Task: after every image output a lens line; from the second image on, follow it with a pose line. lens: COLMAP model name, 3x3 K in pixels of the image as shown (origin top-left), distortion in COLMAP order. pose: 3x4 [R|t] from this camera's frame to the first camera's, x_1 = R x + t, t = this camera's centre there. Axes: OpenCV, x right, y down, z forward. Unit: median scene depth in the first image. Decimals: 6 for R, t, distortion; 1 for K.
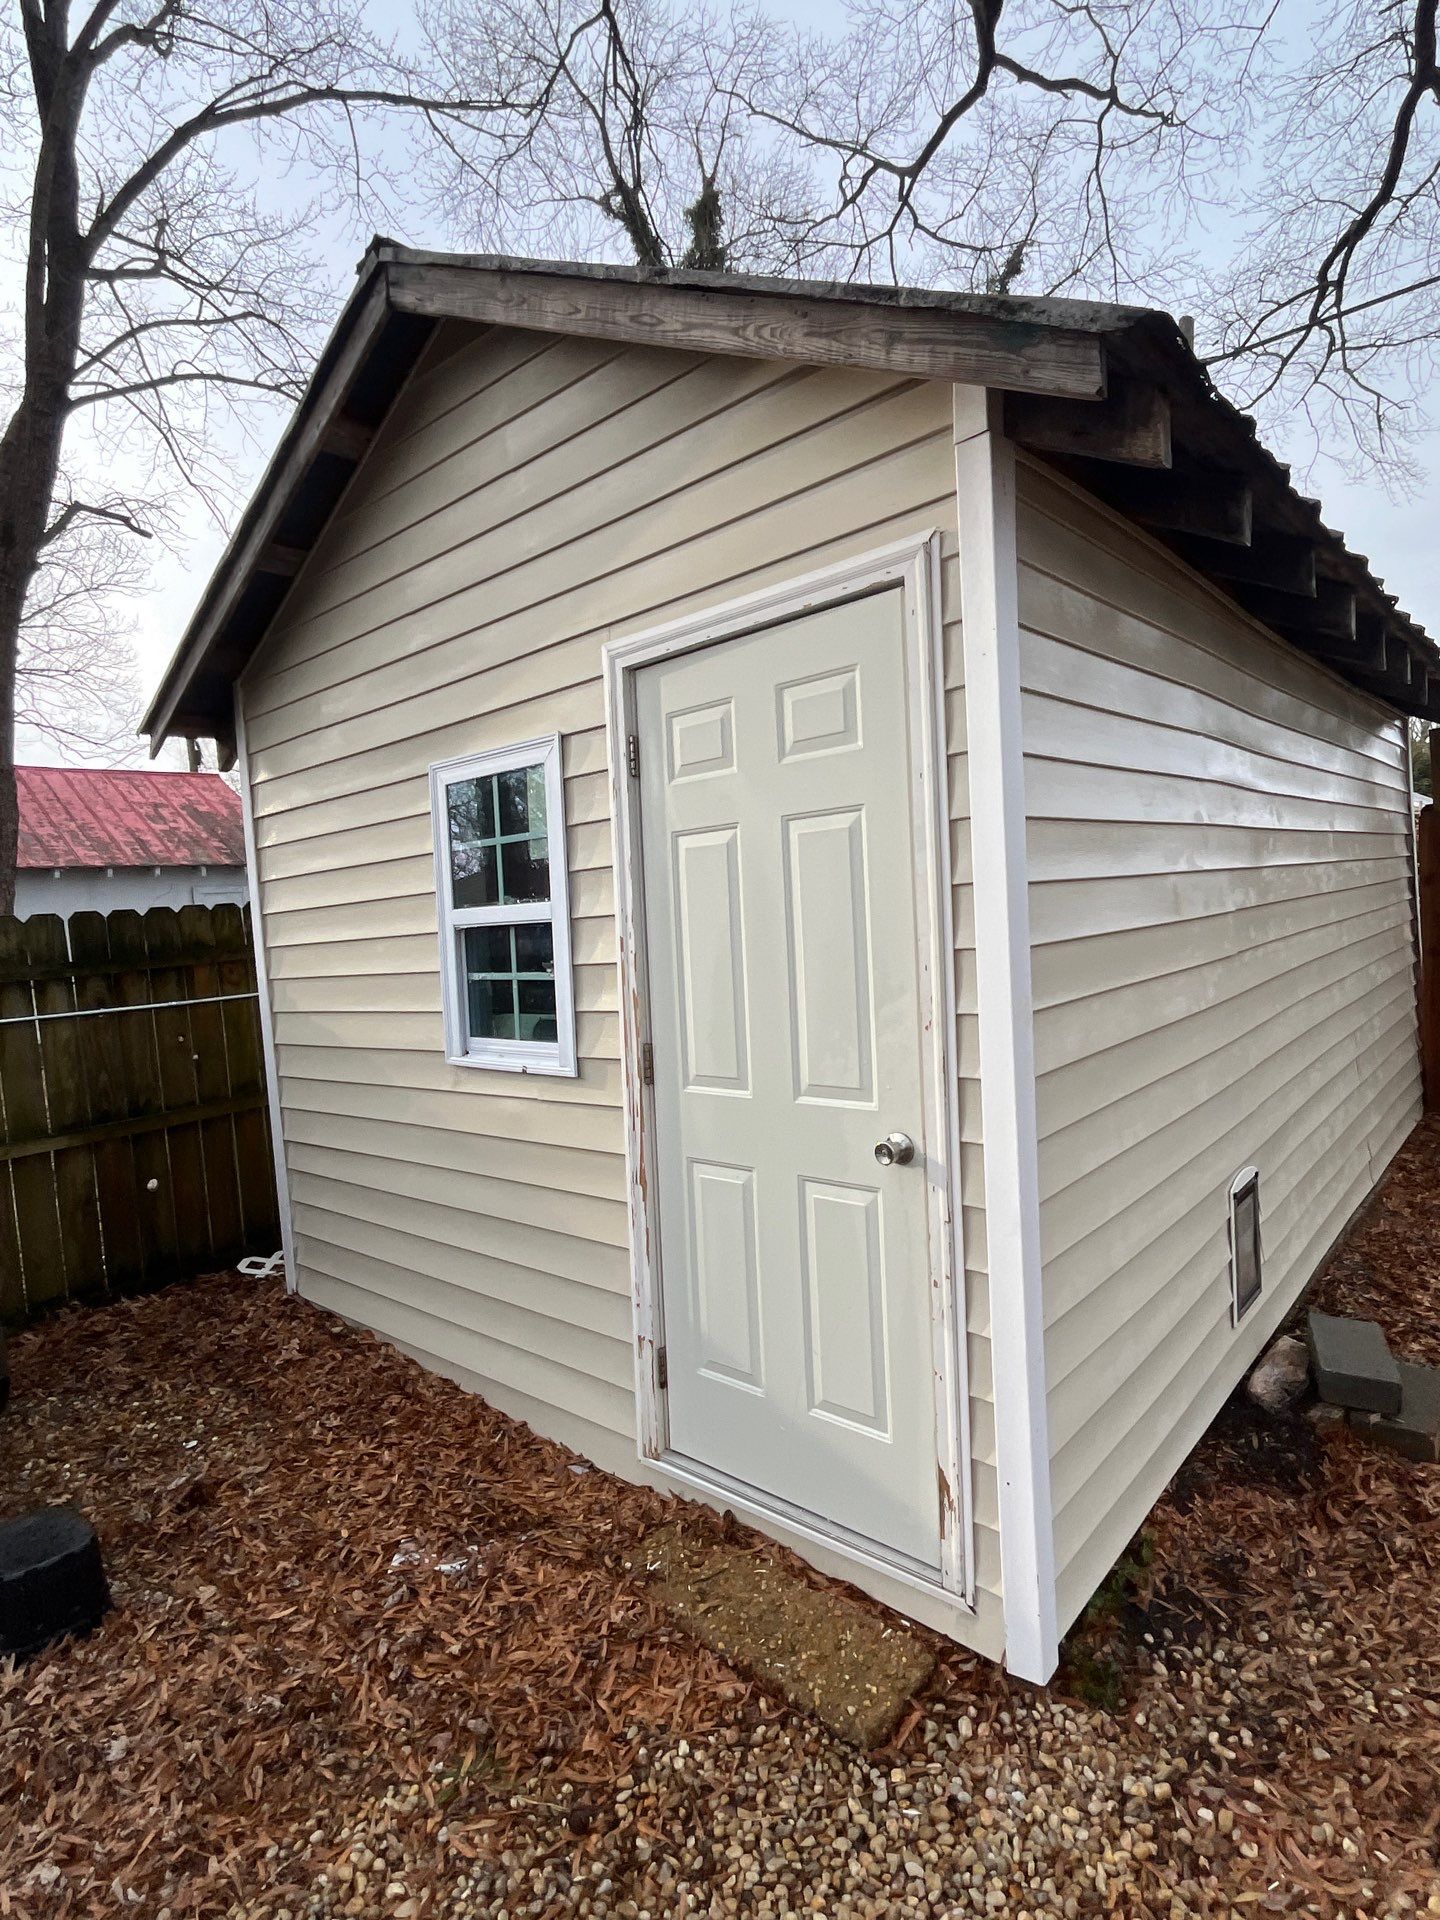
lens RADIAL K [[1005.7, 0, 719.7], [0, 1005.7, 959.3], [0, 0, 1]] dist [-0.009623, 0.002117]
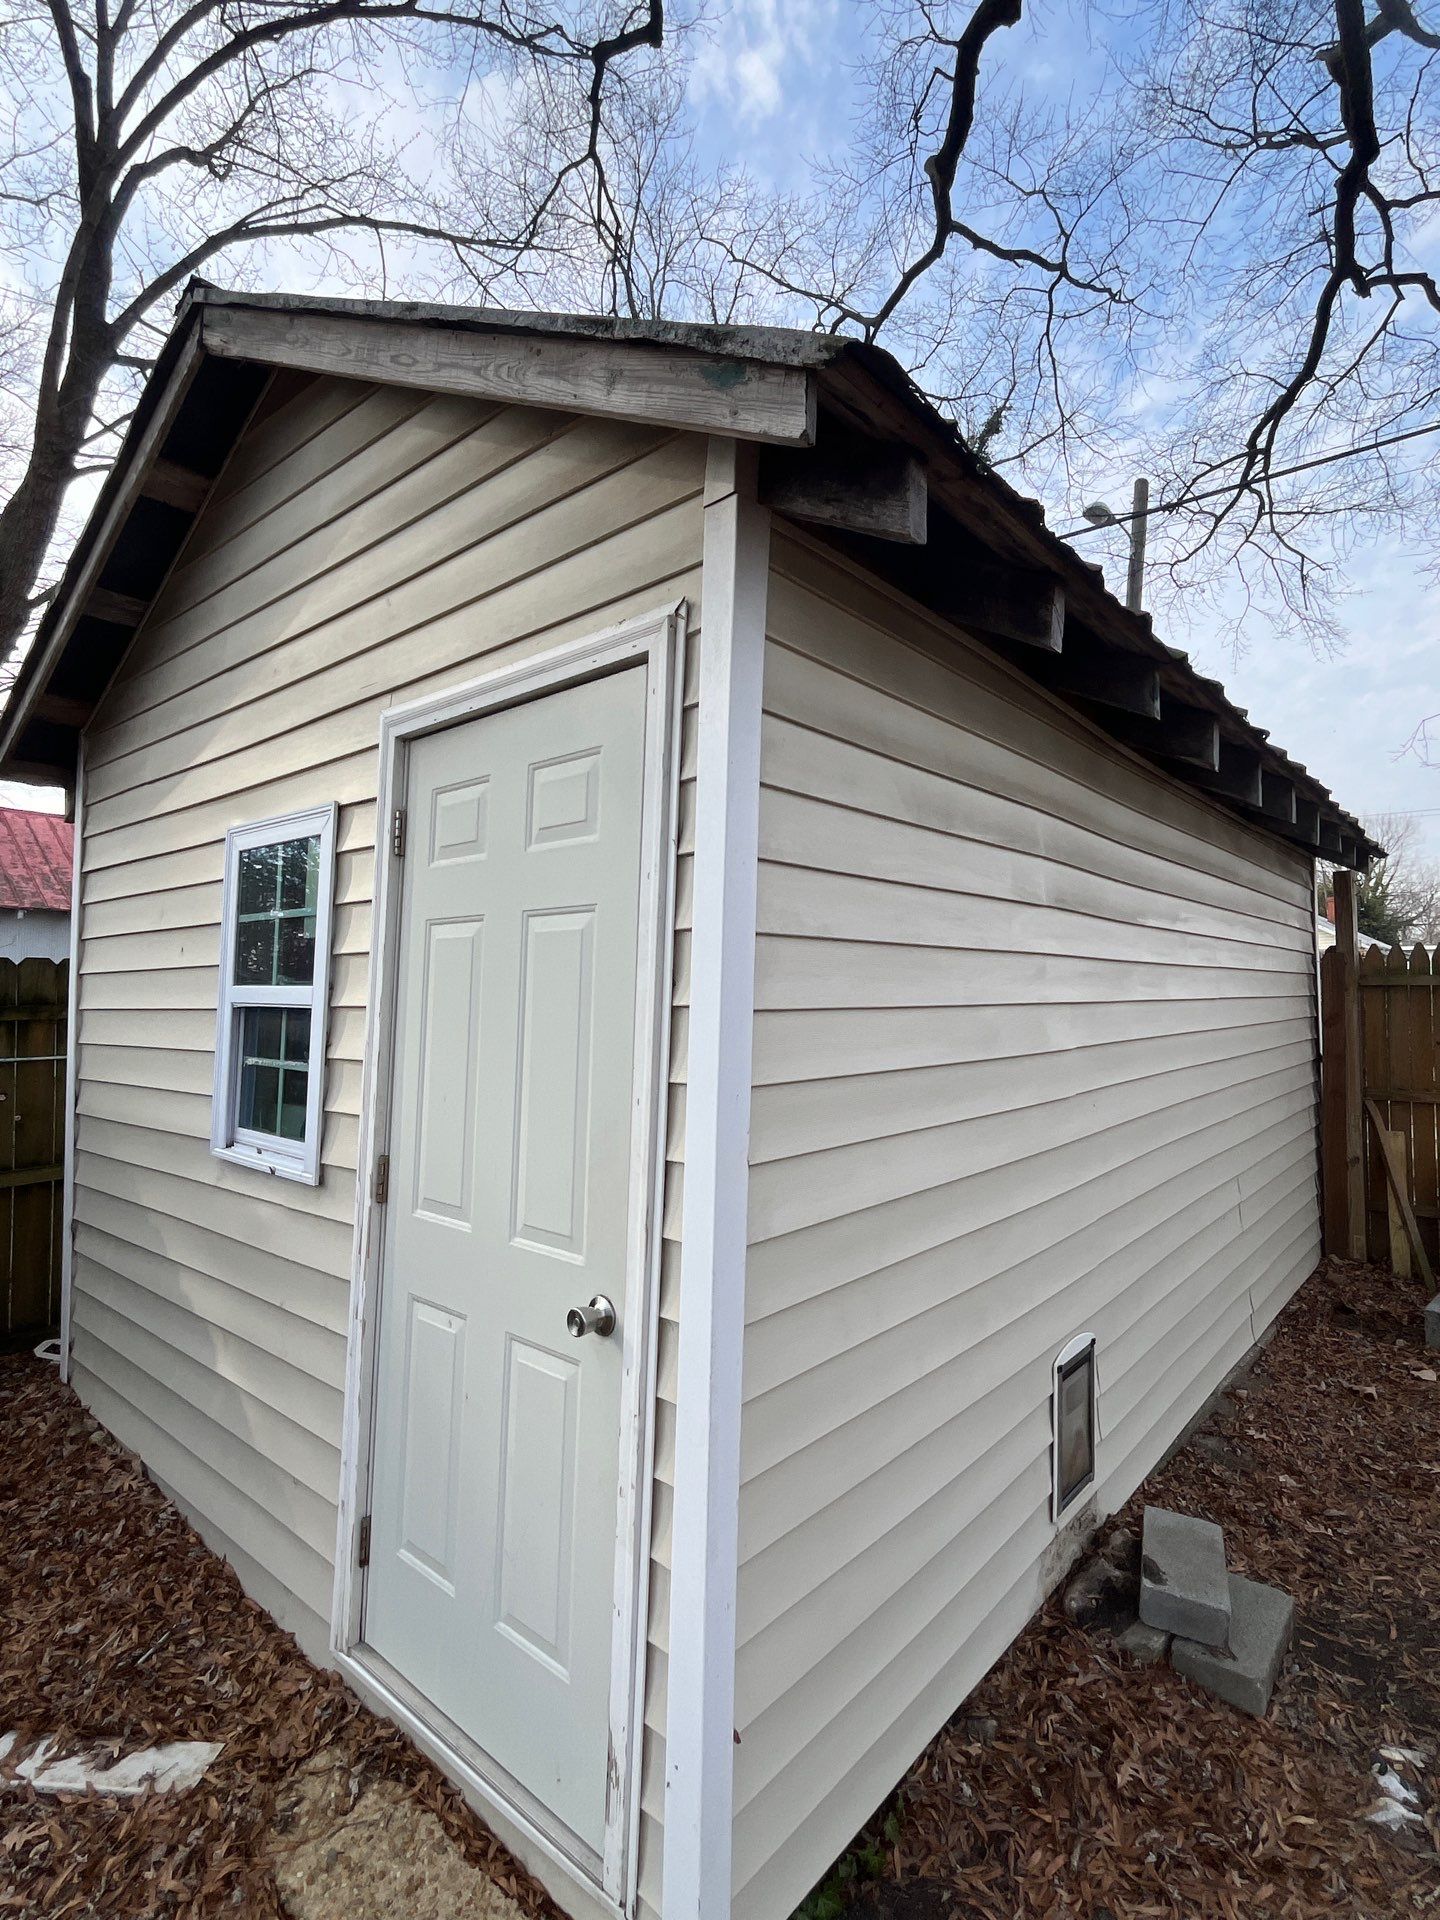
lens RADIAL K [[955.2, 0, 719.7], [0, 955.2, 960.9], [0, 0, 1]] dist [-0.006922, 0.000569]
pose [[0.997331, 0.071765, 0.013421, 0.171575], [-0.070383, 0.993931, -0.084537, -0.031183], [-0.019406, 0.083367, 0.996330, 0.128686]]
